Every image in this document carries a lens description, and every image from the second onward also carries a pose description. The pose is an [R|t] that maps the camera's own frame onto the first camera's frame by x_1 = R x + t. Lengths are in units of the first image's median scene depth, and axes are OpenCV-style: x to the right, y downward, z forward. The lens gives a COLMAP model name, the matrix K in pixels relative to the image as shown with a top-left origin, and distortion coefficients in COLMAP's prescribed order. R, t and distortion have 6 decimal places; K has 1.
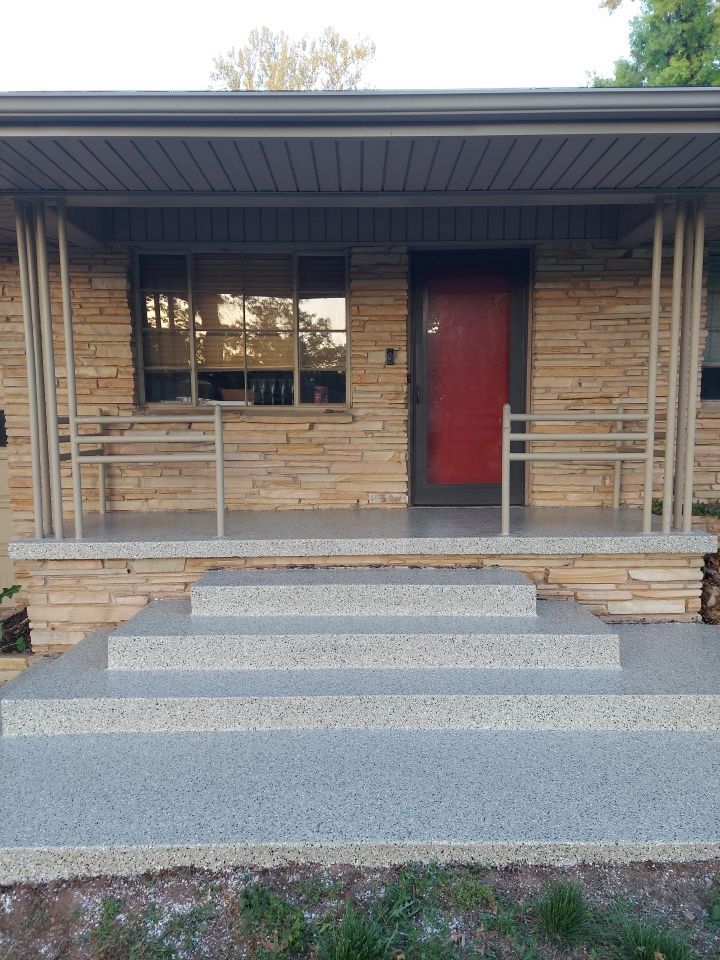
lens RADIAL K [[673.7, 0, 358.9], [0, 673.7, 477.0], [0, 0, 1]] dist [0.063787, -0.031210]
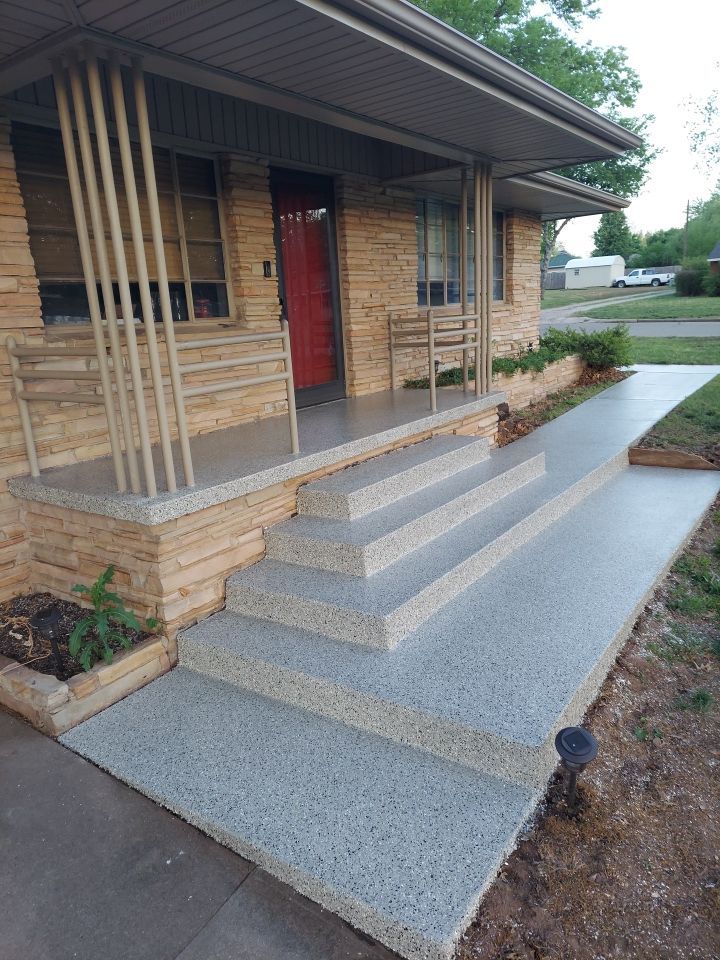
lens RADIAL K [[673.7, 0, 363.5], [0, 673.7, 470.3], [0, 0, 1]] dist [0.063787, -0.031210]
pose [[0.594252, -0.213639, 0.775386, -0.747545], [0.125541, 0.976898, 0.172947, -0.038473], [-0.794421, -0.005431, 0.607344, 0.246999]]
